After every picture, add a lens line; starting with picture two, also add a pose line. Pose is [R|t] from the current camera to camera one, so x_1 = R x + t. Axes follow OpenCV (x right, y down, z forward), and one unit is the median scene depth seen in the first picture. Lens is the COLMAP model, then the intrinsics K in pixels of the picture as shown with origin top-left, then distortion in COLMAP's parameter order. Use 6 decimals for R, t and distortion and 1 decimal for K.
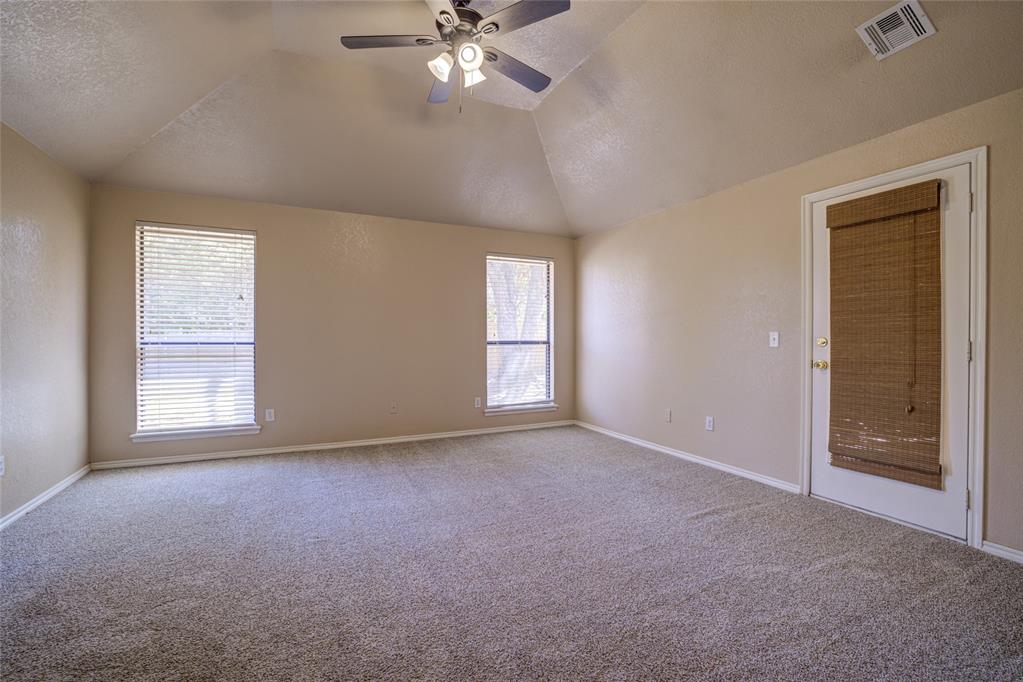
lens RADIAL K [[442.1, 0, 517.8], [0, 442.1, 338.0], [0, 0, 1]] dist [-0.023966, 0.005422]
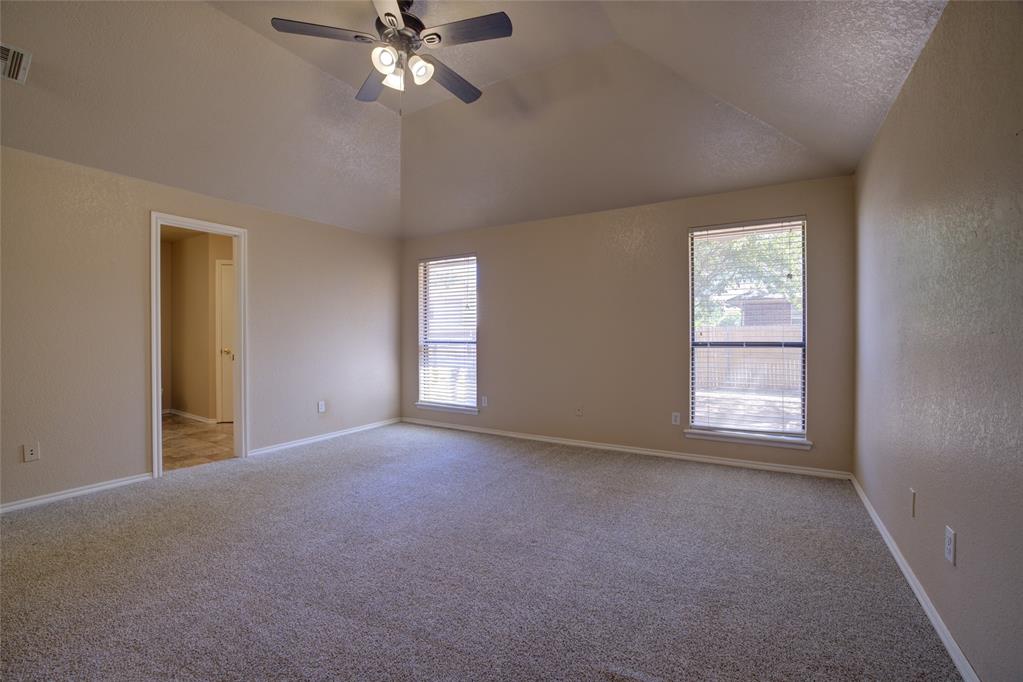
lens RADIAL K [[442.1, 0, 515.3], [0, 442.1, 340.9], [0, 0, 1]] dist [-0.023966, 0.005422]
pose [[0.547783, 0.005450, -0.836603, 0.514417], [0.002379, 0.999965, 0.008072, -0.002290], [0.836617, -0.006412, 0.547751, 0.397679]]
